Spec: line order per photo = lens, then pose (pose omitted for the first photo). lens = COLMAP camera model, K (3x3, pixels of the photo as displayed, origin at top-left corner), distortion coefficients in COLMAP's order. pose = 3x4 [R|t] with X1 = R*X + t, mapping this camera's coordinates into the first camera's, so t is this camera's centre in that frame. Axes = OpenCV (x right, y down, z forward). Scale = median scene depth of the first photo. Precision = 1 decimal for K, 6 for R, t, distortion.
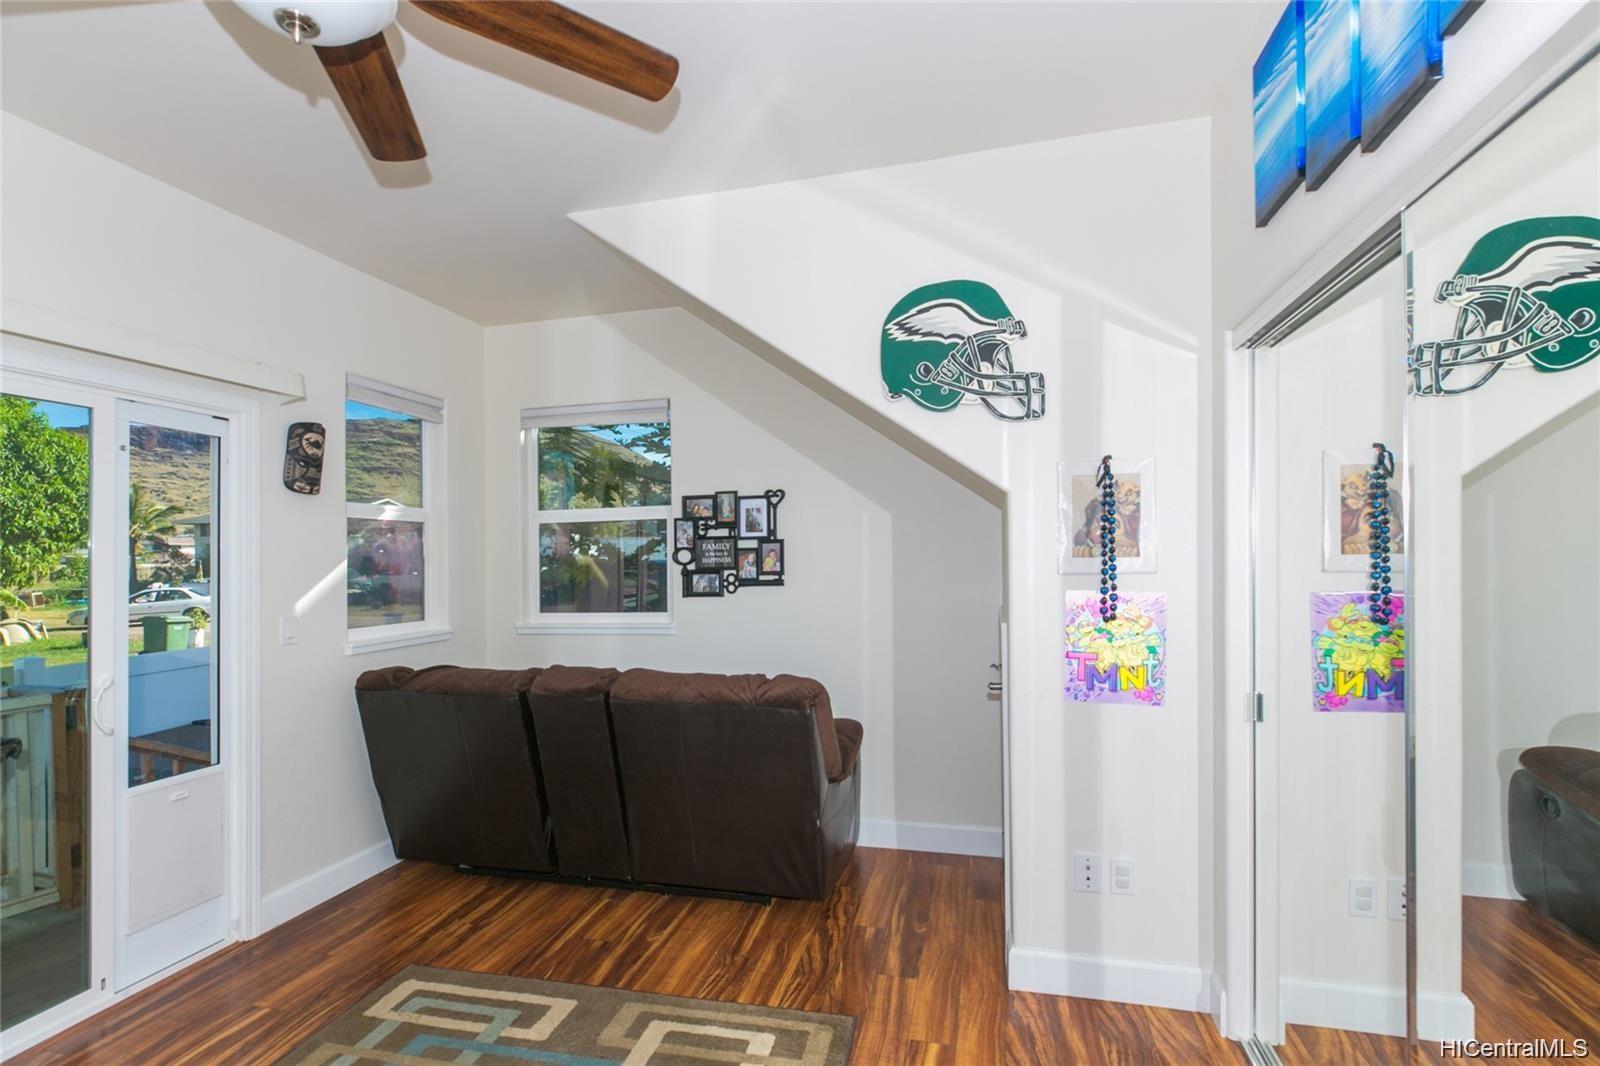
lens RADIAL K [[712.6, 0, 802.6], [0, 712.6, 545.7], [0, 0, 1]] dist [-0.009850, -0.000462]
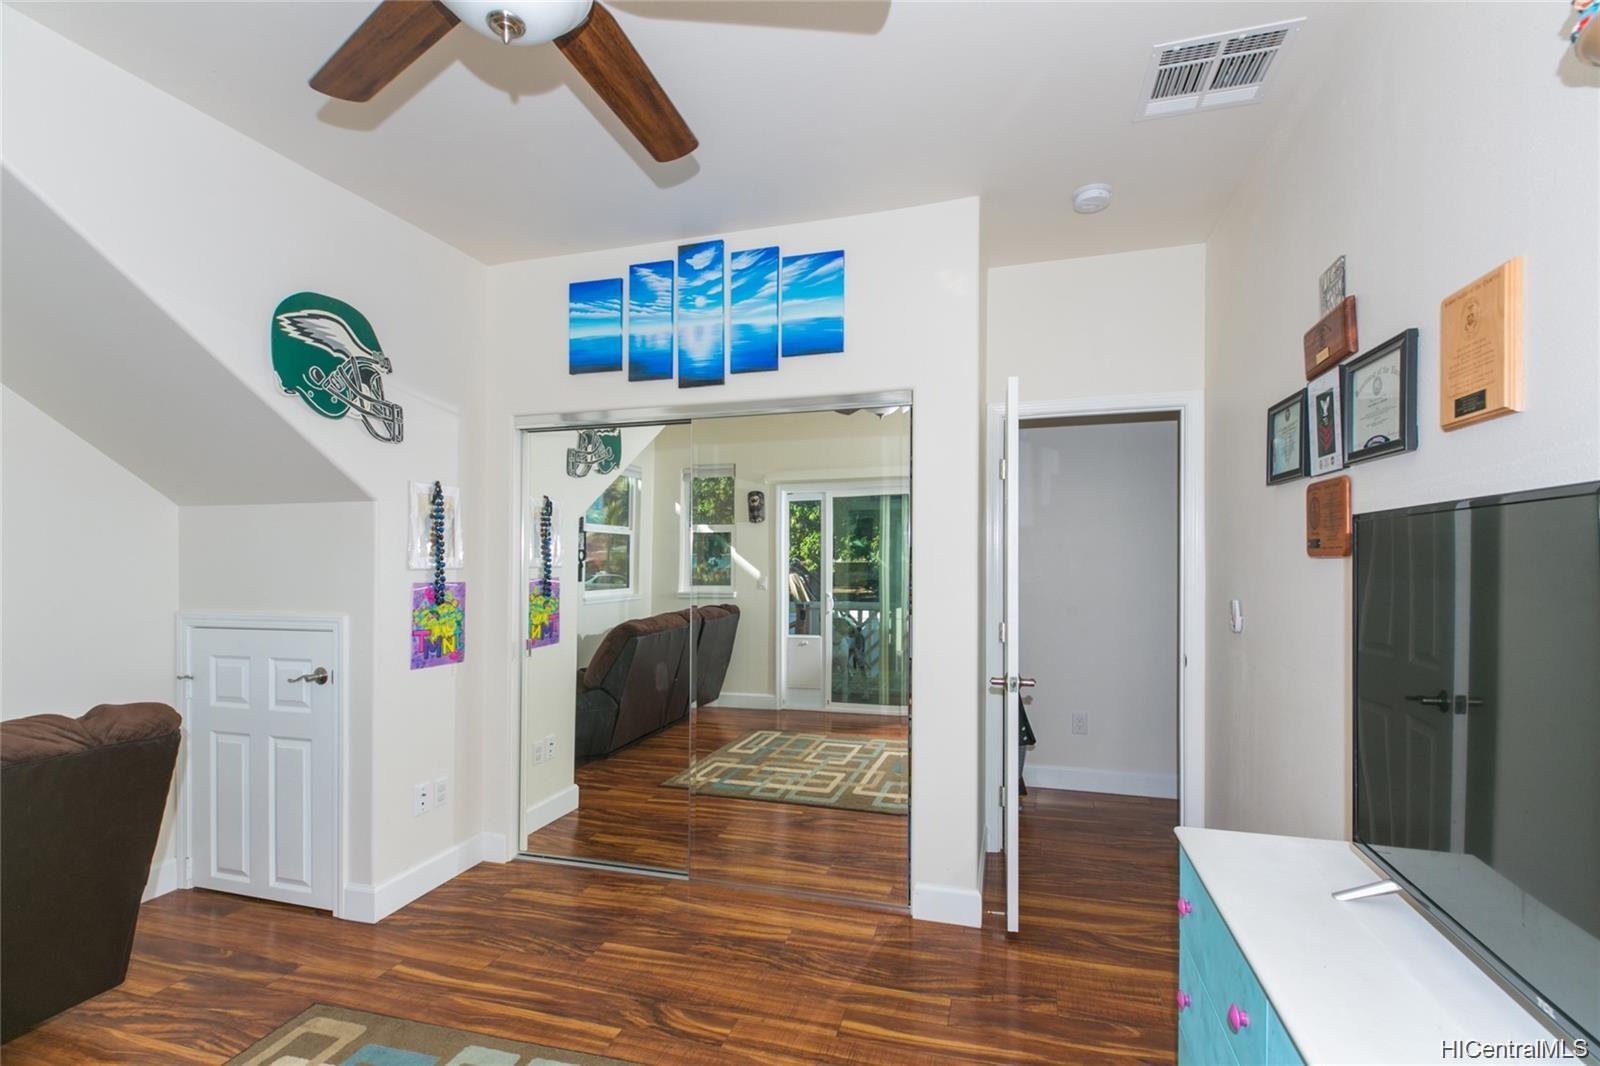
lens RADIAL K [[712.6, 0, 821.1], [0, 712.6, 567.5], [0, 0, 1]] dist [-0.009850, -0.000462]
pose [[0.008815, 0.006824, 0.999938, -0.902474], [-0.010072, 0.999927, -0.006735, 0.037458], [-0.999910, -0.010012, 0.008883, 0.262105]]
